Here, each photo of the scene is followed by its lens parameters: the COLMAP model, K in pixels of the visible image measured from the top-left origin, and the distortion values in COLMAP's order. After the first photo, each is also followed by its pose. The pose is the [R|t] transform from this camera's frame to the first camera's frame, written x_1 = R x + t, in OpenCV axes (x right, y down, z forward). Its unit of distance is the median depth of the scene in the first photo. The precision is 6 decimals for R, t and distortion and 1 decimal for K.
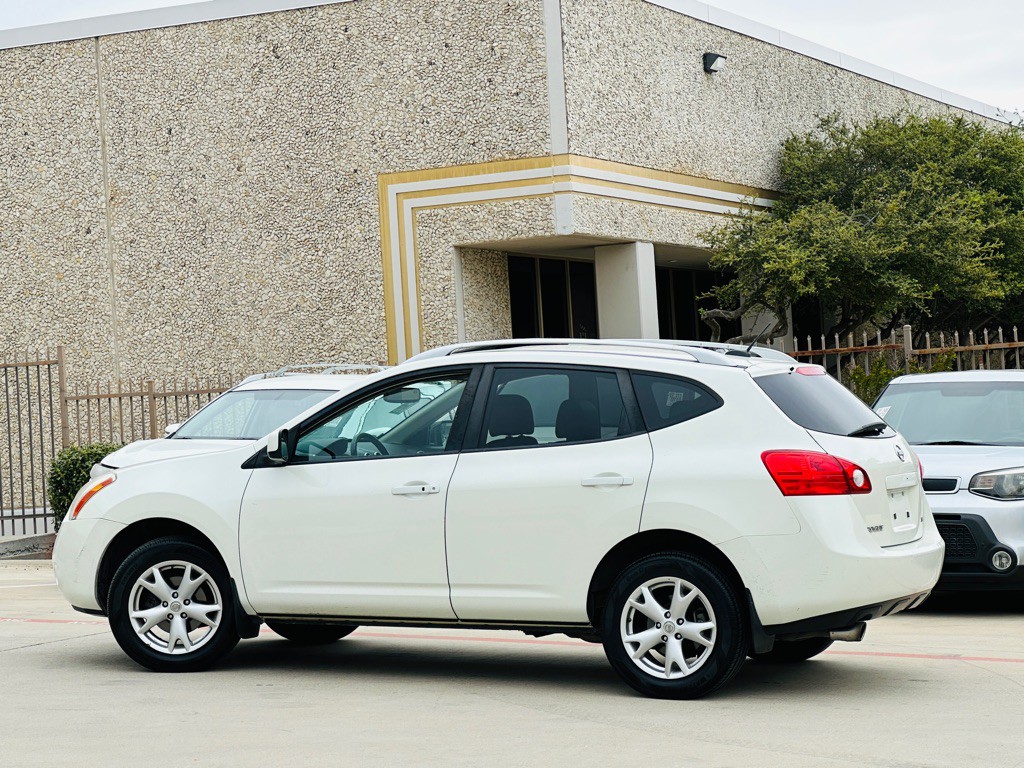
lens RADIAL K [[2366.3, 0, 512.0], [0, 2366.3, 384.0], [0, 0, 1]] dist [-0.005788, 2.594727]
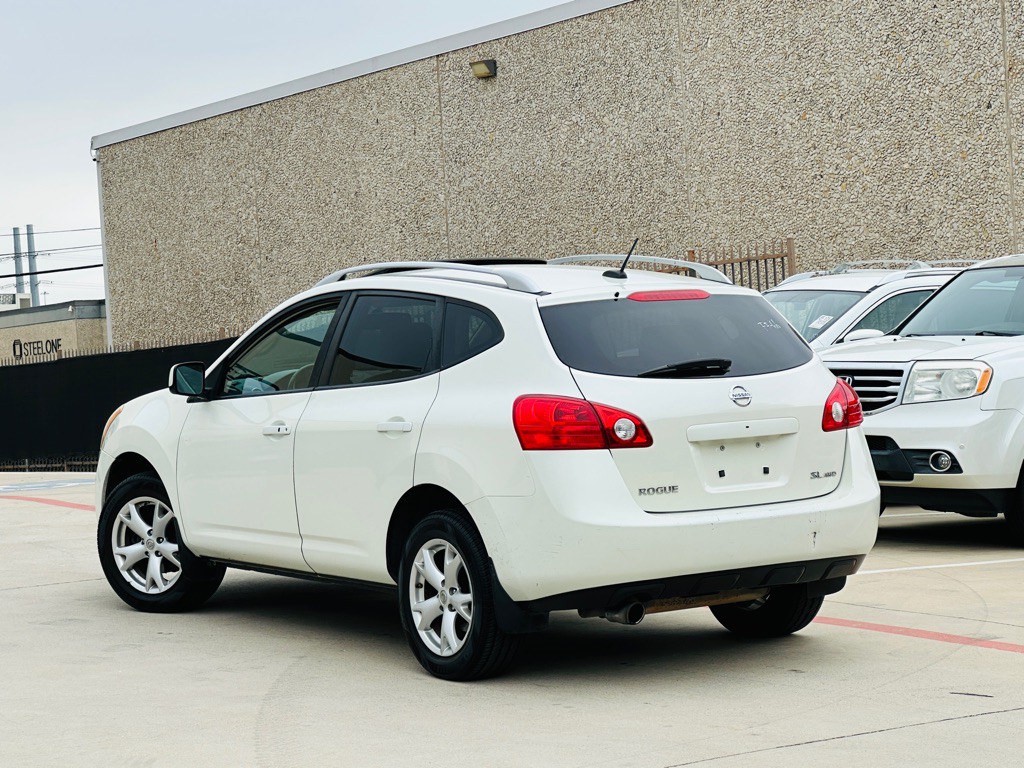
lens RADIAL K [[2409.3, 0, 512.0], [0, 2409.3, 384.0], [0, 0, 1]] dist [0.046642, 2.457990]
pose [[0.881522, 0.006549, -0.472098, 0.441144], [0.018300, 0.998678, 0.048025, -0.014765], [0.471788, -0.050974, 0.880237, 0.209817]]
